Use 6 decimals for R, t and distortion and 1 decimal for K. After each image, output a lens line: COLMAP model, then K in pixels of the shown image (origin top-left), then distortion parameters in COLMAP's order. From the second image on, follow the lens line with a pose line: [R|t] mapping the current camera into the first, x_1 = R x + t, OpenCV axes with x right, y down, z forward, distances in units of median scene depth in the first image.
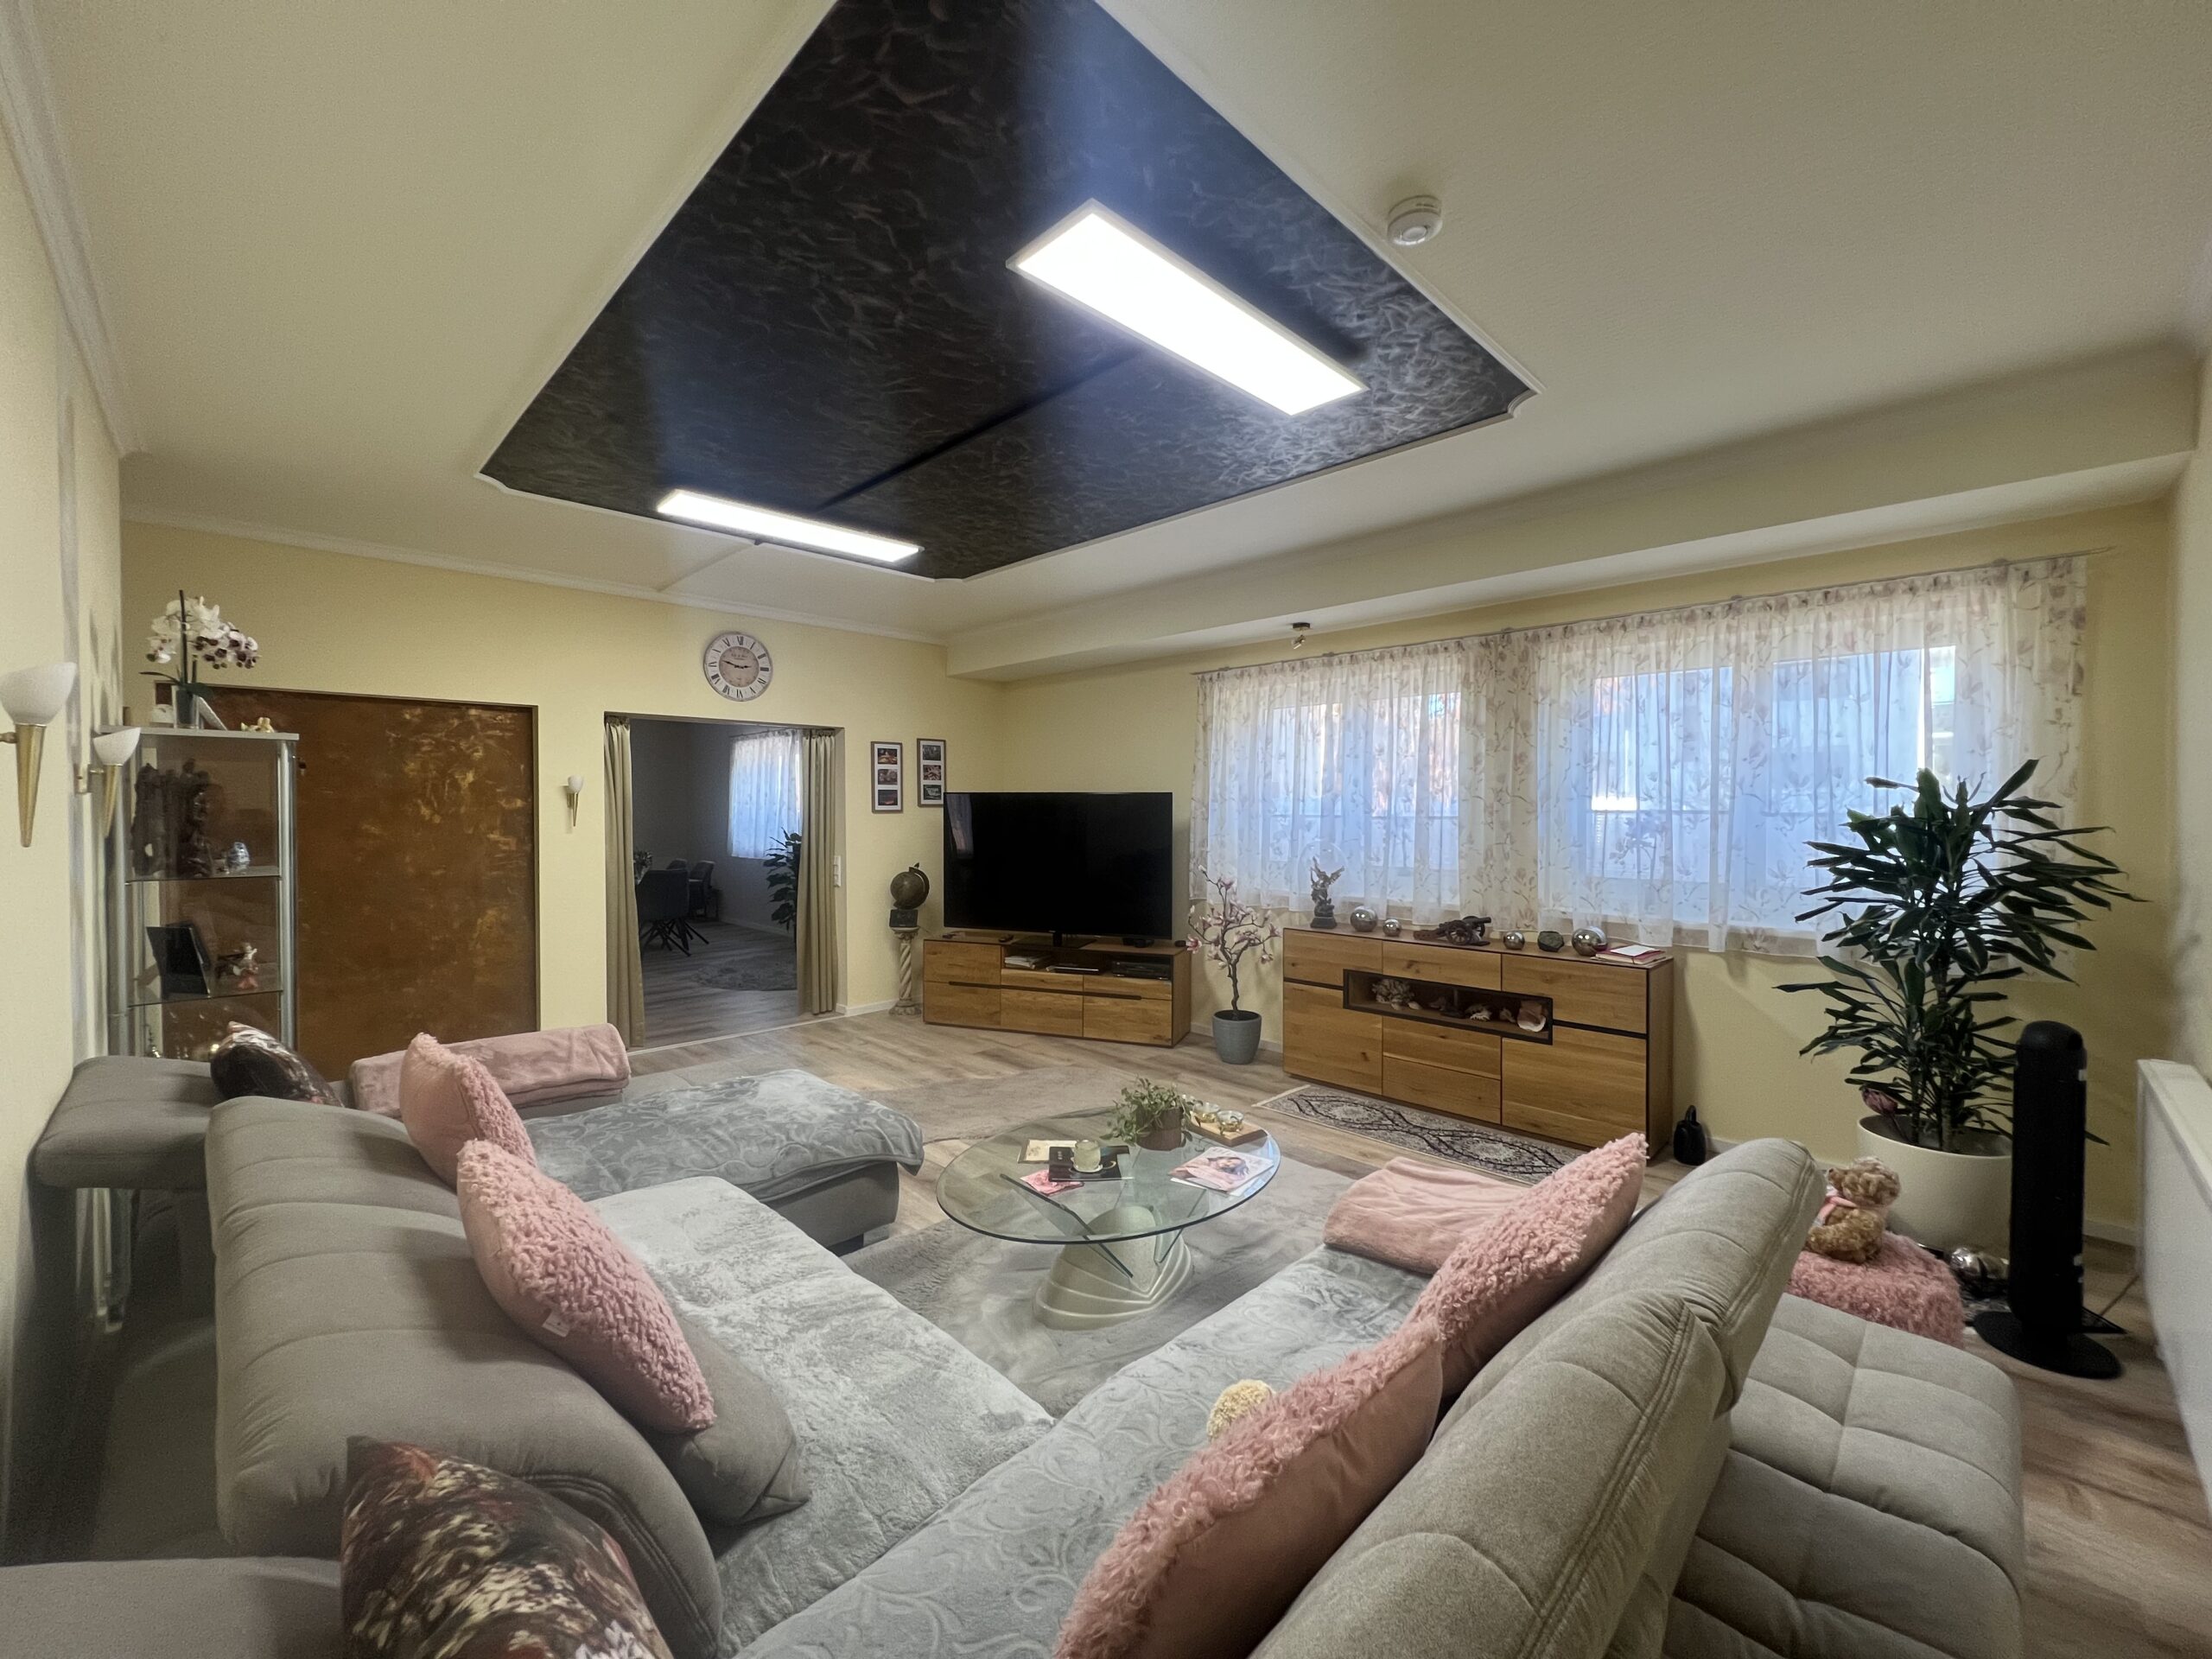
lens RADIAL K [[882.7, 0, 1120.1], [0, 882.7, 832.6], [0, 0, 1]] dist [-0.001177, -0.000261]
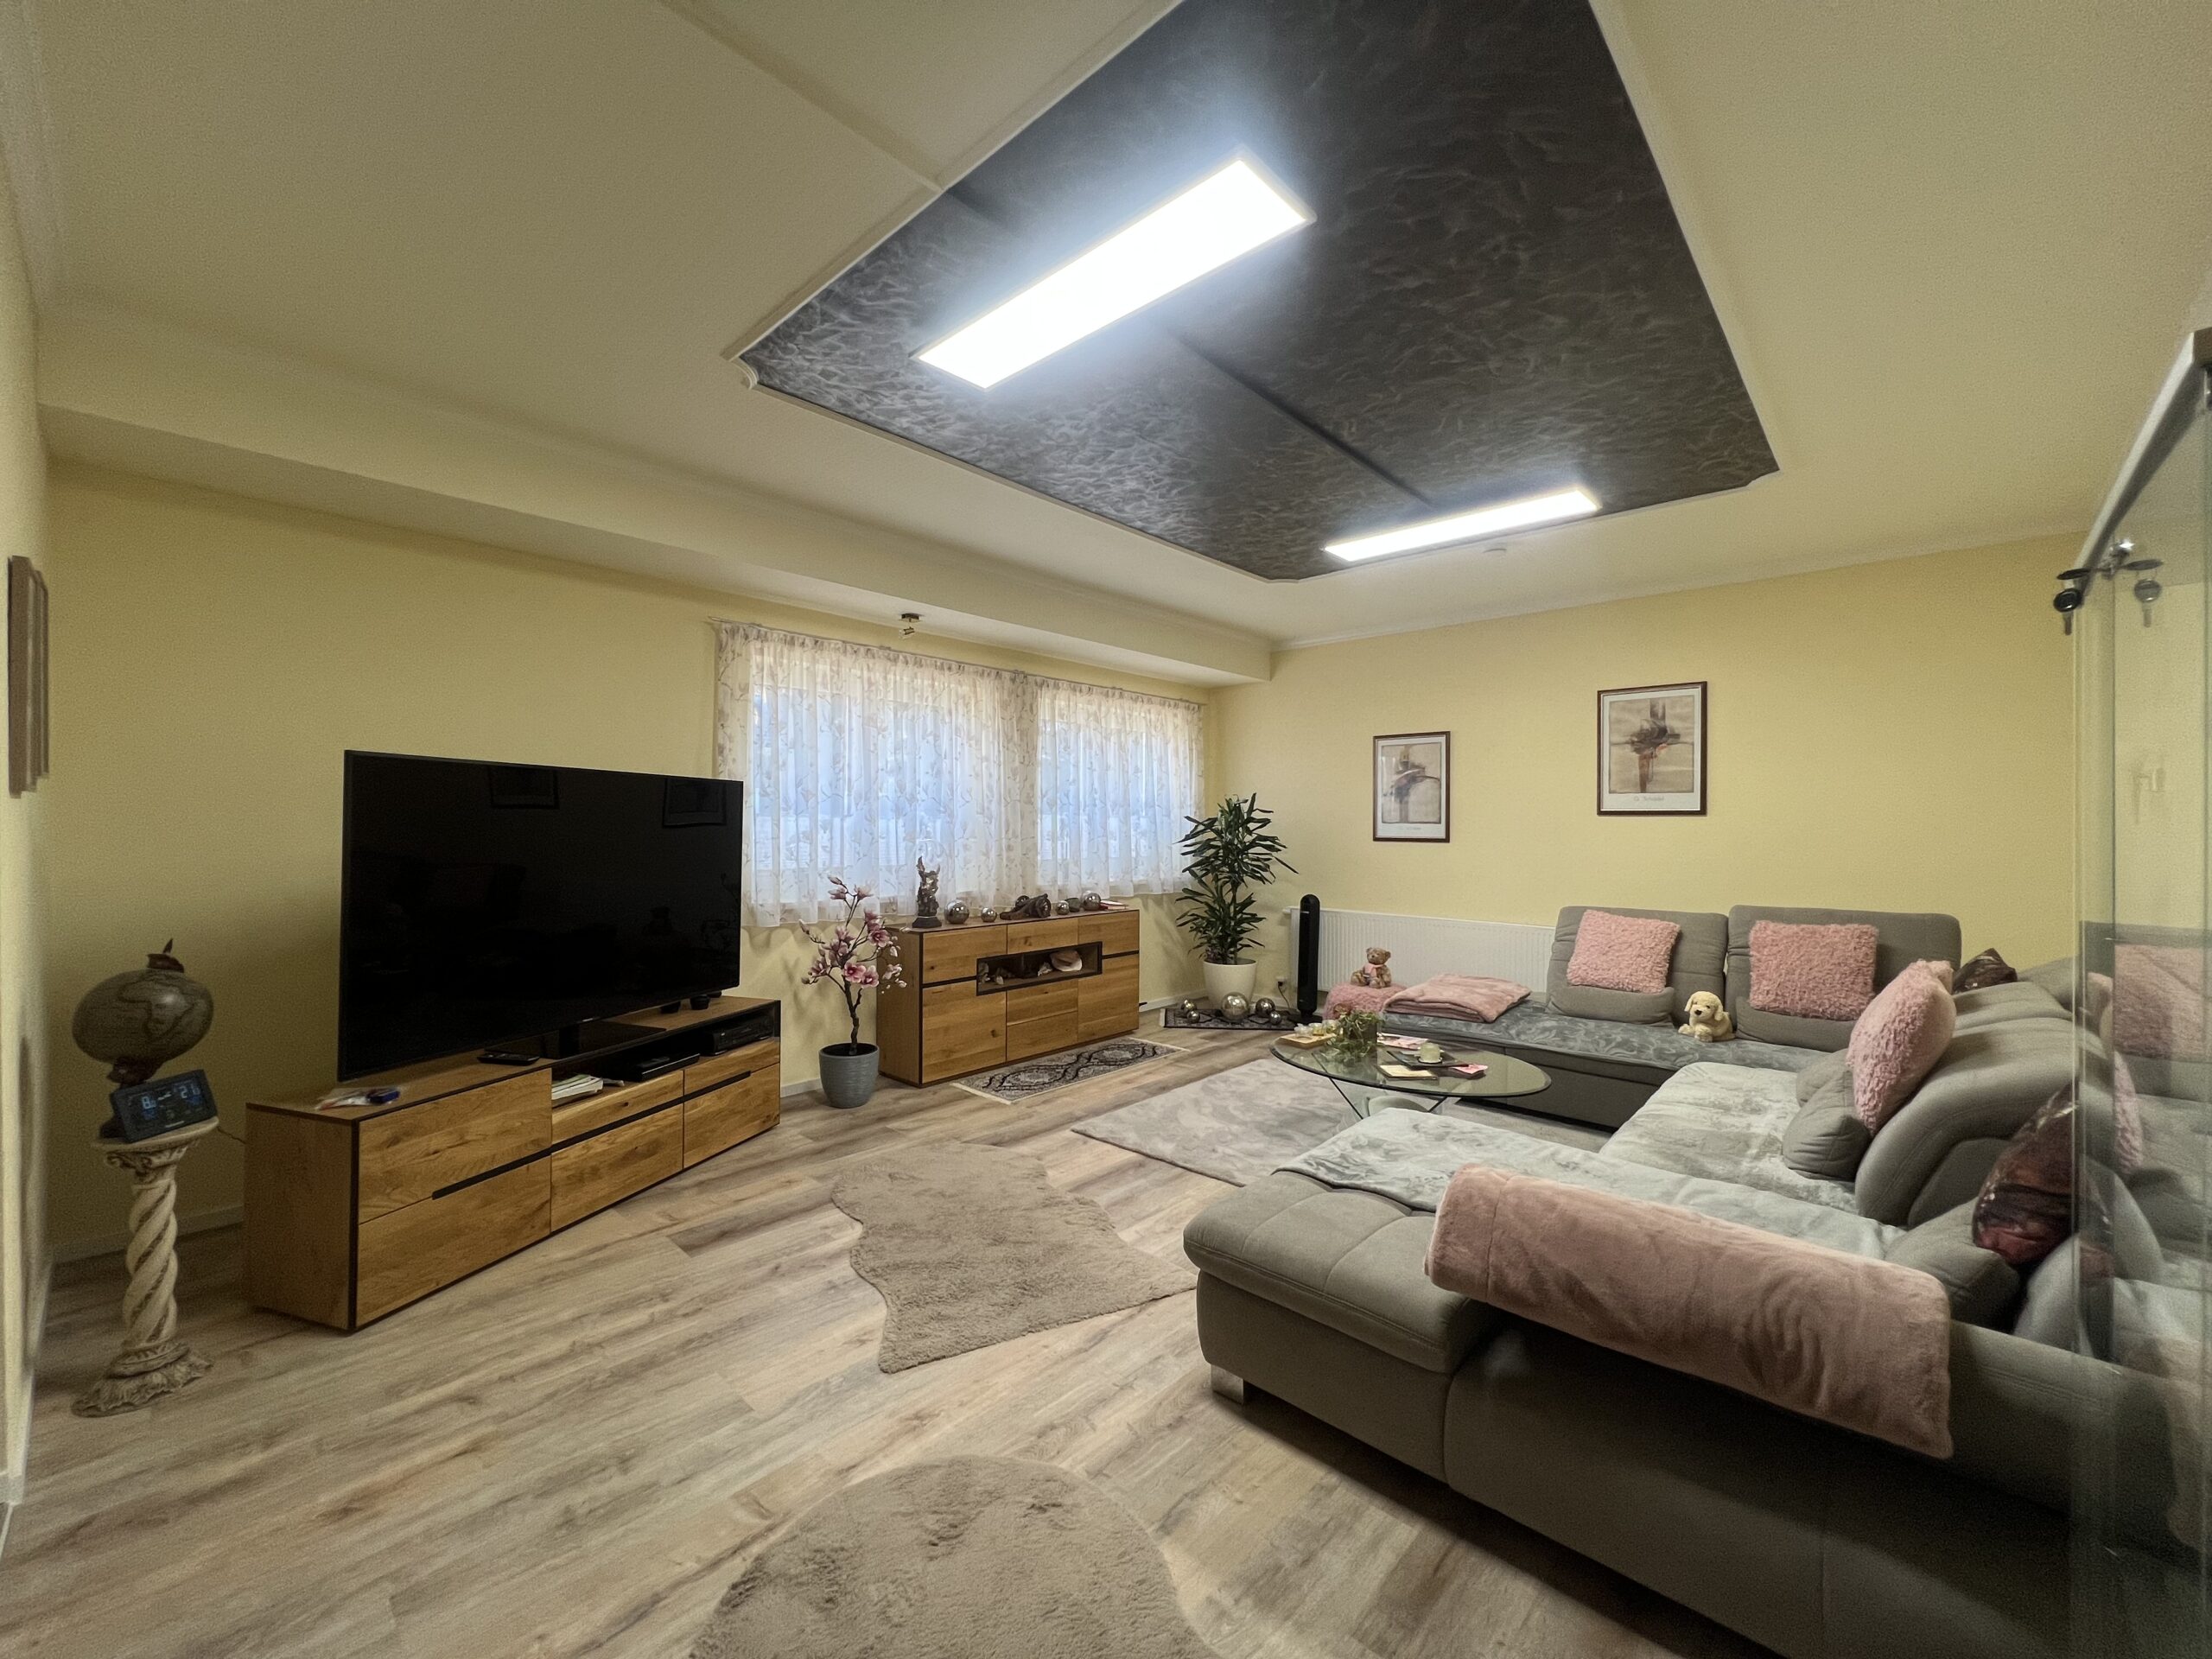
lens RADIAL K [[882.7, 0, 1122.0], [0, 882.7, 816.8], [0, 0, 1]] dist [-0.001177, -0.000261]
pose [[-0.038391, -0.004125, 0.999254, -0.792693], [0.006538, 0.999969, 0.004379, -0.020300], [-0.999241, 0.006702, -0.038363, 0.837955]]
